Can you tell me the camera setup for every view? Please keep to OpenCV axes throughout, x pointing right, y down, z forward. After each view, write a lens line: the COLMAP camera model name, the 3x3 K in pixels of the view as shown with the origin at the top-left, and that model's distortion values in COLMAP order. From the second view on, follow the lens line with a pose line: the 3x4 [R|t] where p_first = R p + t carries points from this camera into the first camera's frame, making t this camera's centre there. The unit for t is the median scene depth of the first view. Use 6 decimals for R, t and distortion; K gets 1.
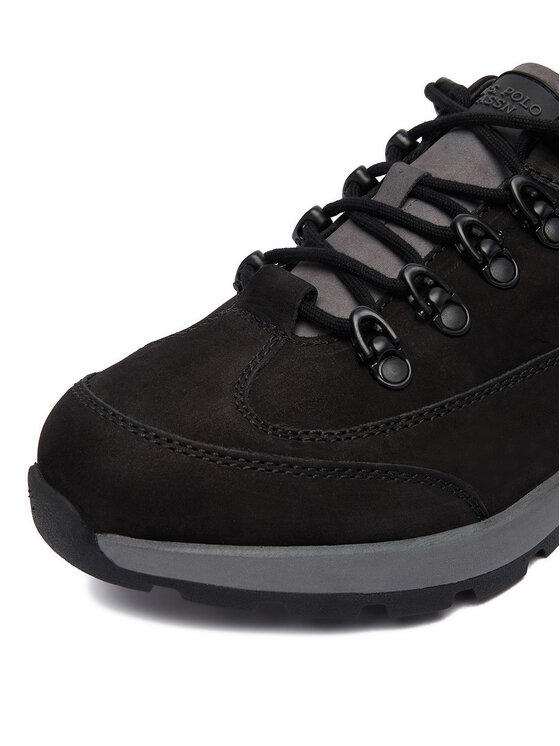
lens RADIAL K [[1064.2, 0, 281.5], [0, 1064.2, 373.1], [0, 0, 1]] dist [-0.035074, 0.000000]
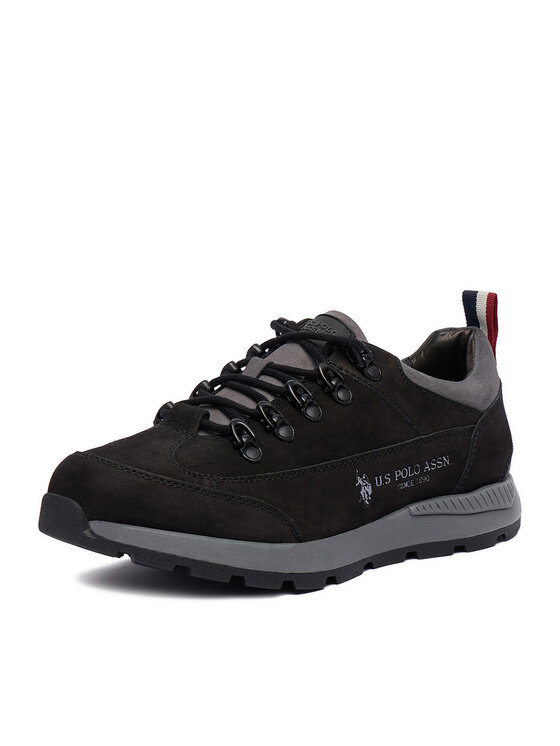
lens RADIAL K [[1611.5, 0, 279.9], [0, 1611.5, 372.9], [0, 0, 1]] dist [0.054681, 0.000000]
pose [[0.986730, 0.069800, 0.146599, -0.245000], [-0.019410, 0.947117, -0.320302, 0.701727], [-0.161203, 0.313206, 0.935904, -1.523763]]
